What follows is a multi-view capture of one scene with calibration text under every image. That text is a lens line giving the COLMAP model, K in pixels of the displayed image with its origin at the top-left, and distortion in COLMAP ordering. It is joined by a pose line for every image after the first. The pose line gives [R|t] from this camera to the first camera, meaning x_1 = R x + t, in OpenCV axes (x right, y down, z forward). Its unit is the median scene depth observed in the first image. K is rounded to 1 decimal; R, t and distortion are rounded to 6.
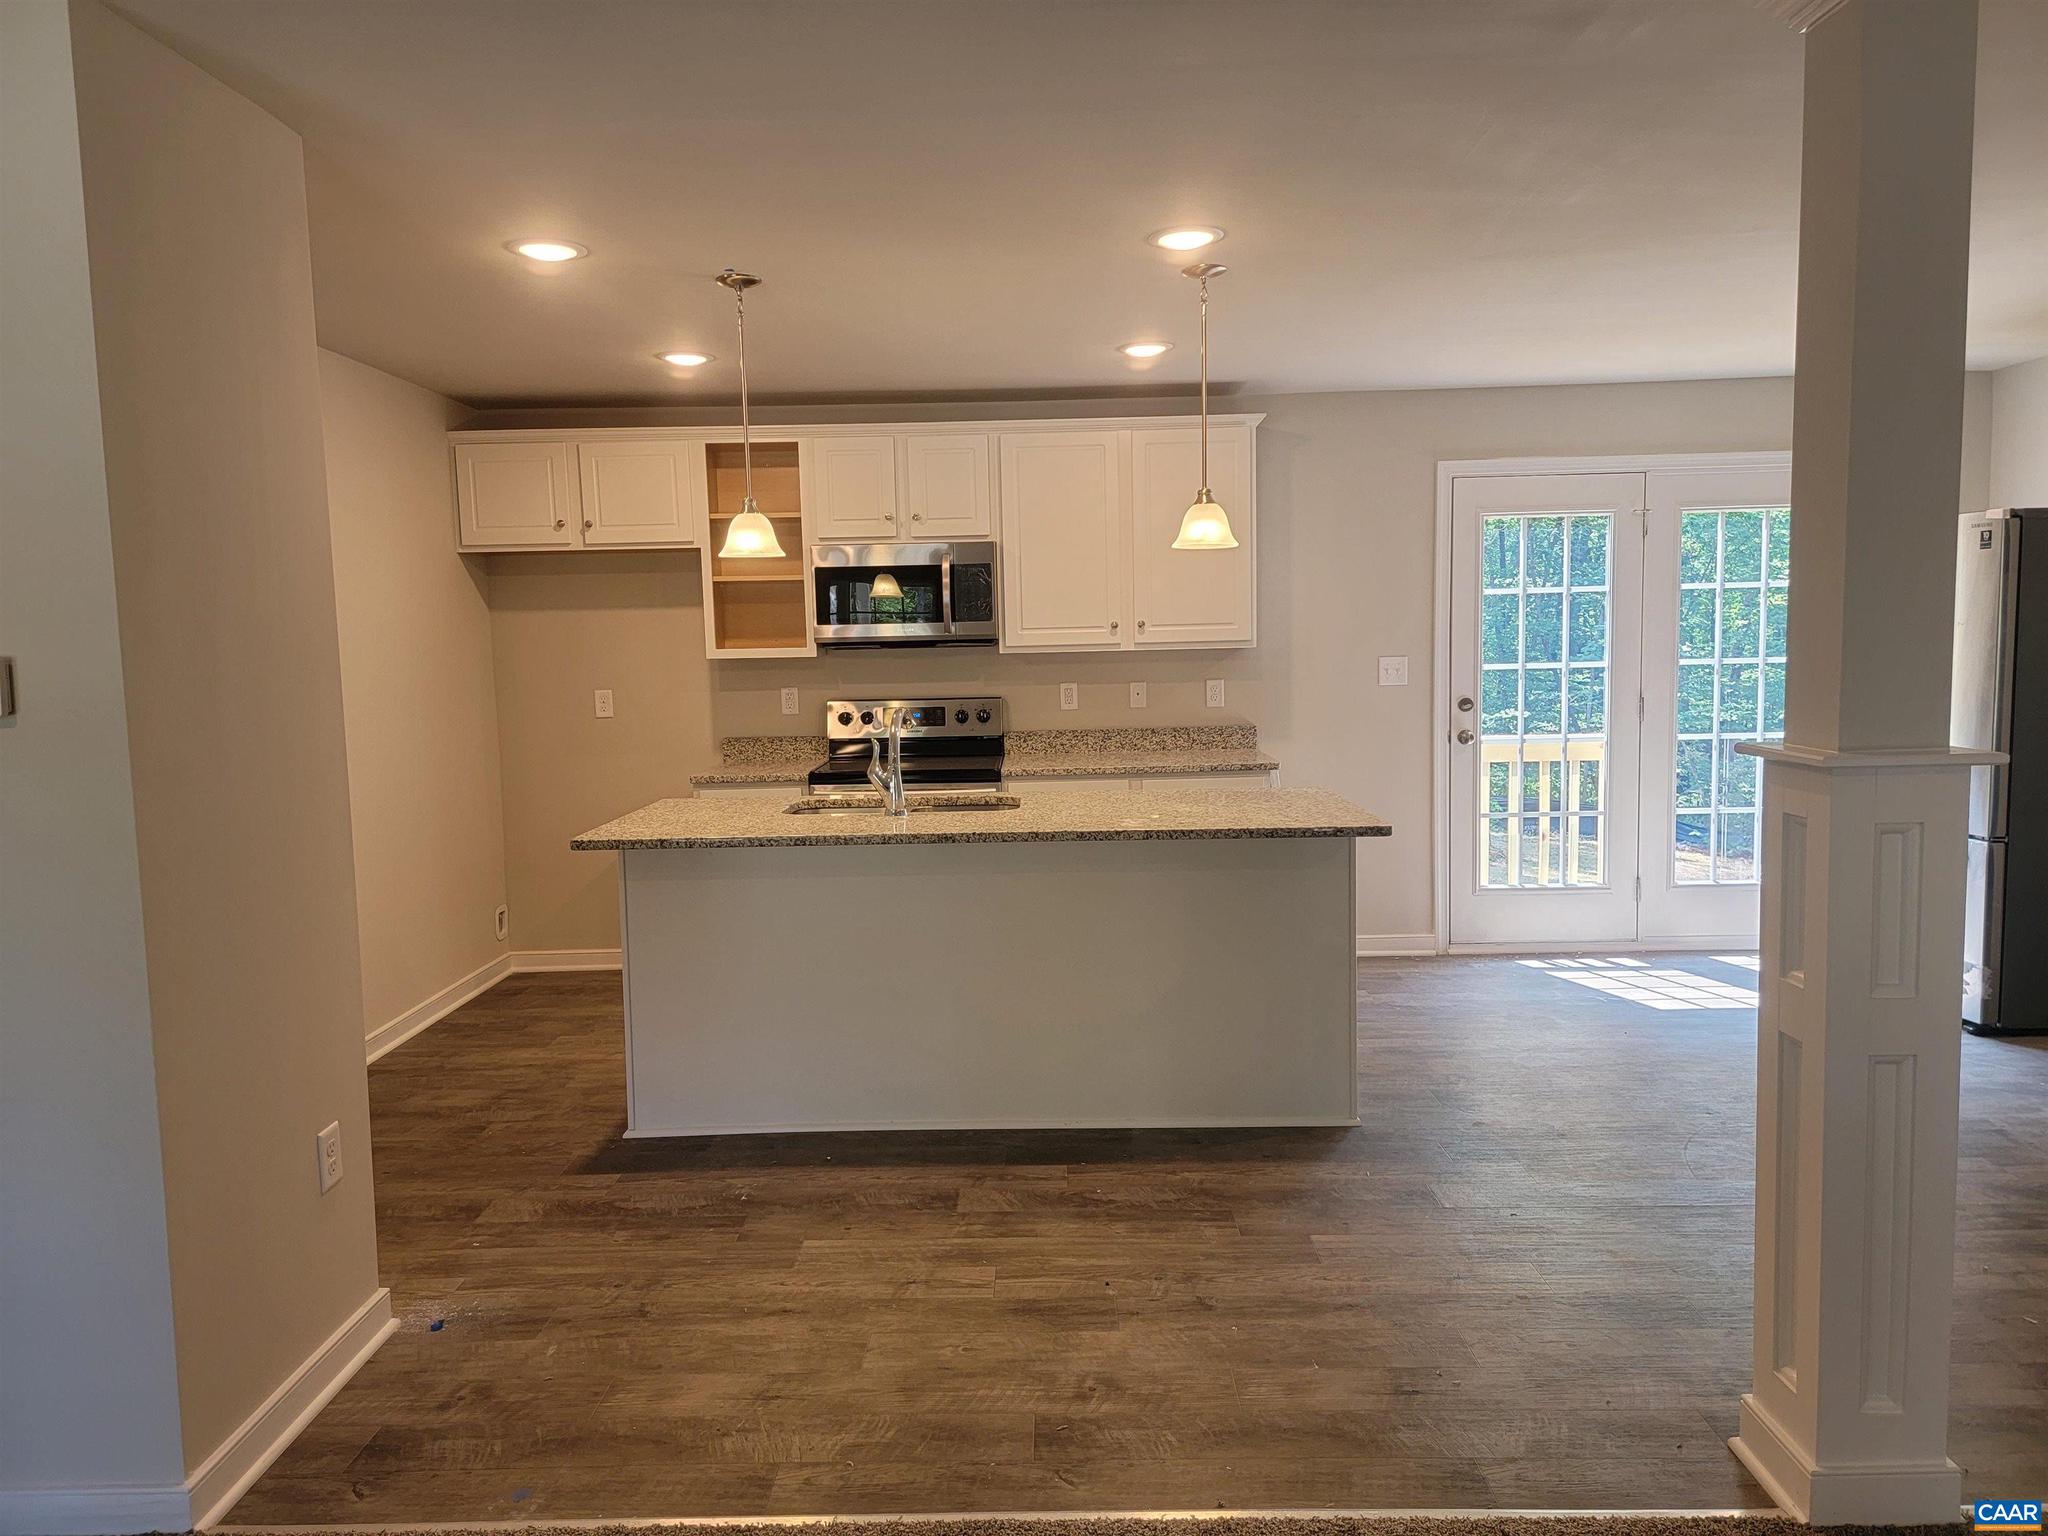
lens RADIAL K [[1425.3, 0, 1020.0], [0, 1425.3, 762.0], [0, 0, 1]] dist [0.071285, -0.055618]
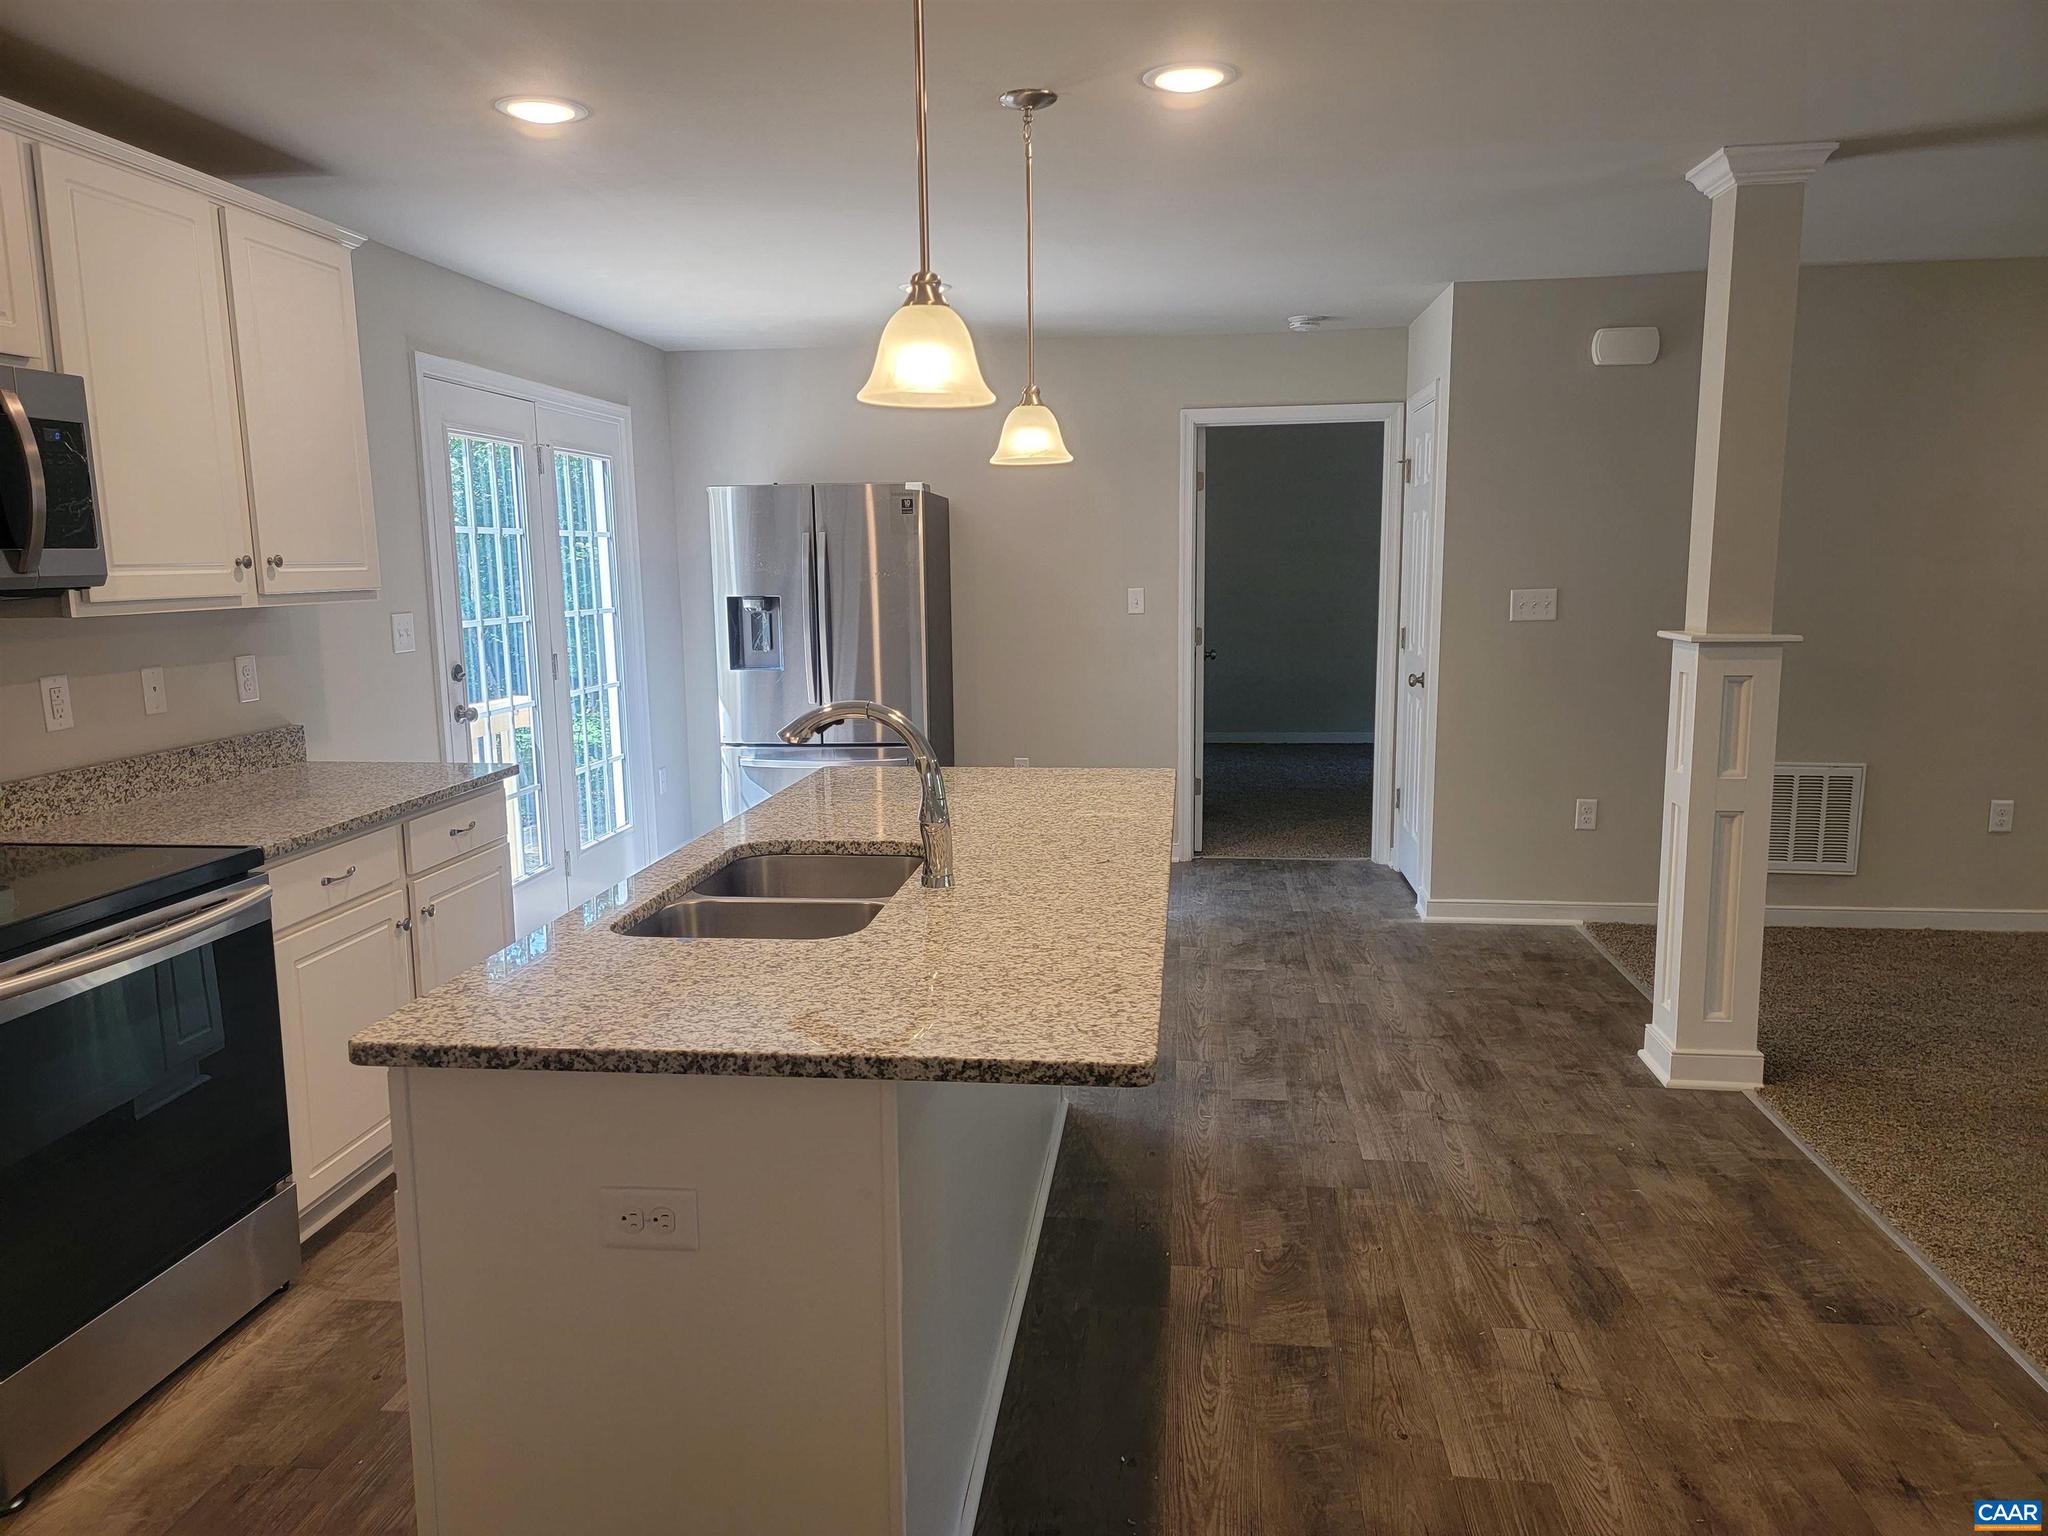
lens RADIAL K [[1425.3, 0, 1019.2], [0, 1425.3, 767.6], [0, 0, 1]] dist [0.071285, -0.055618]
pose [[0.101418, -0.126126, 0.986816, -0.714564], [0.100449, 0.988160, 0.115974, -0.079866], [-0.989760, 0.087363, 0.112886, 0.990633]]
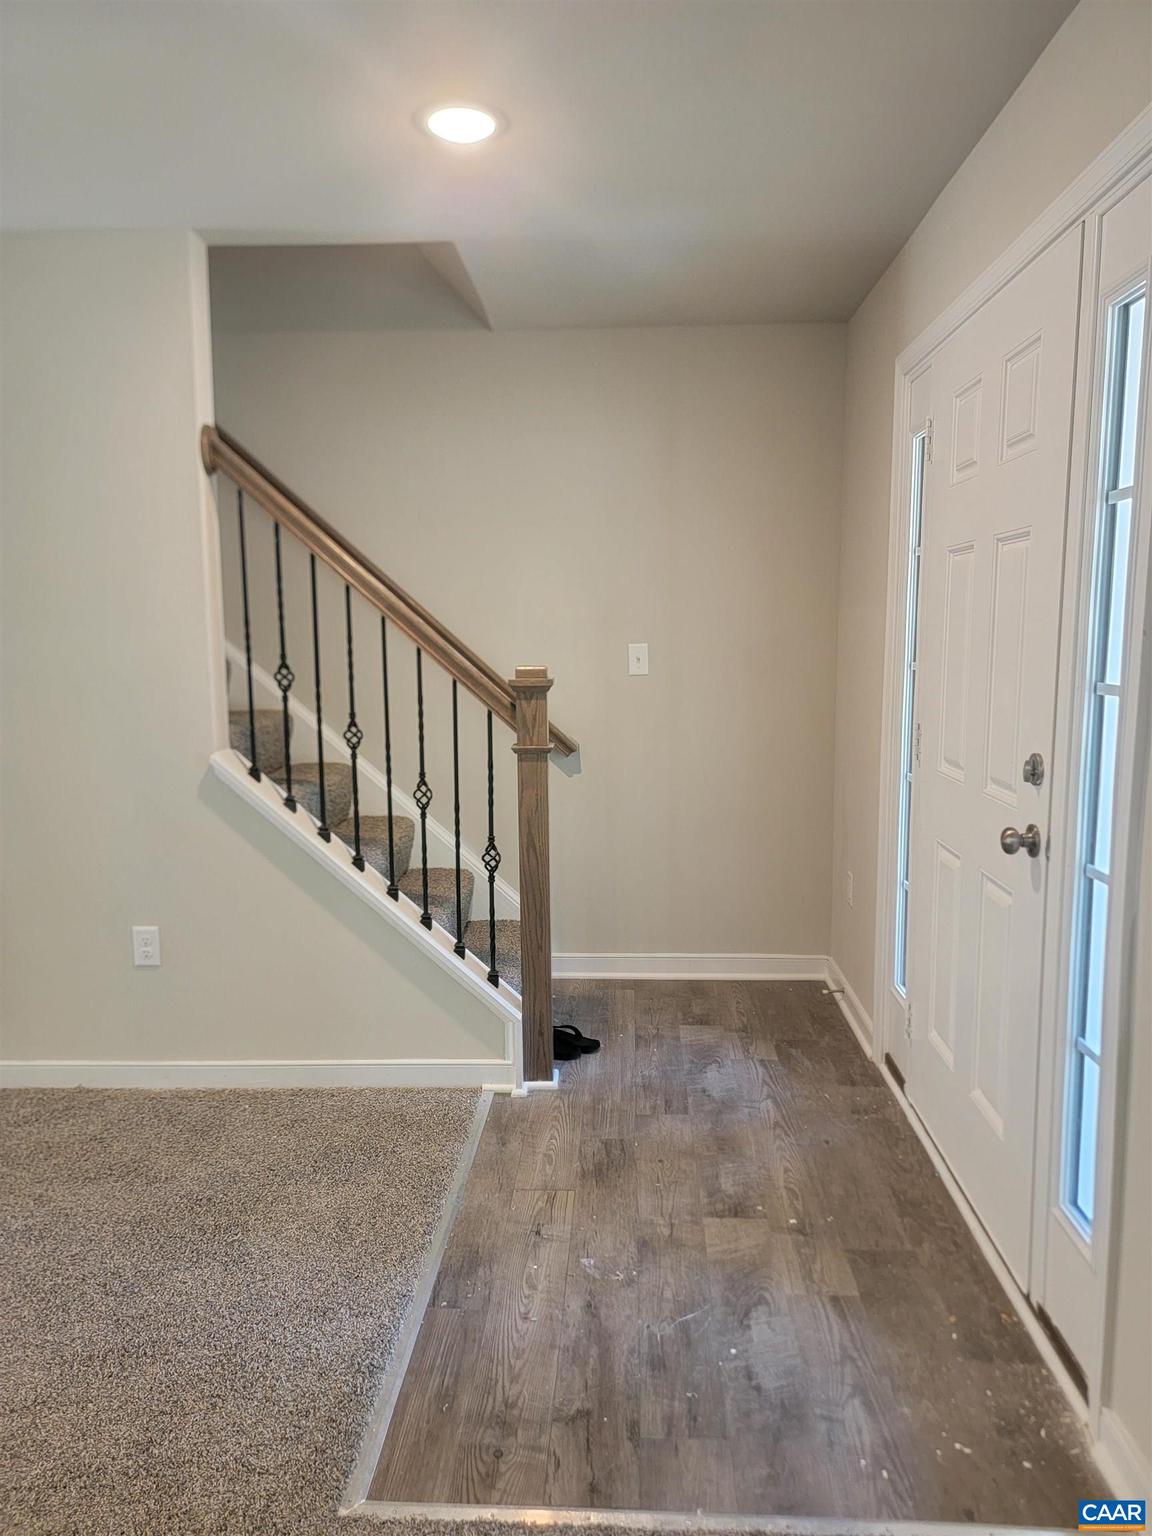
lens RADIAL K [[1069.0, 0, 581.4], [0, 1069.0, 772.5], [0, 0, 1]] dist [0.071285, -0.055618]
pose [[0.029163, -0.111292, 0.993360, -0.035783], [0.099092, 0.989209, 0.107918, 0.036291], [-0.994651, 0.095287, 0.039877, -0.171375]]
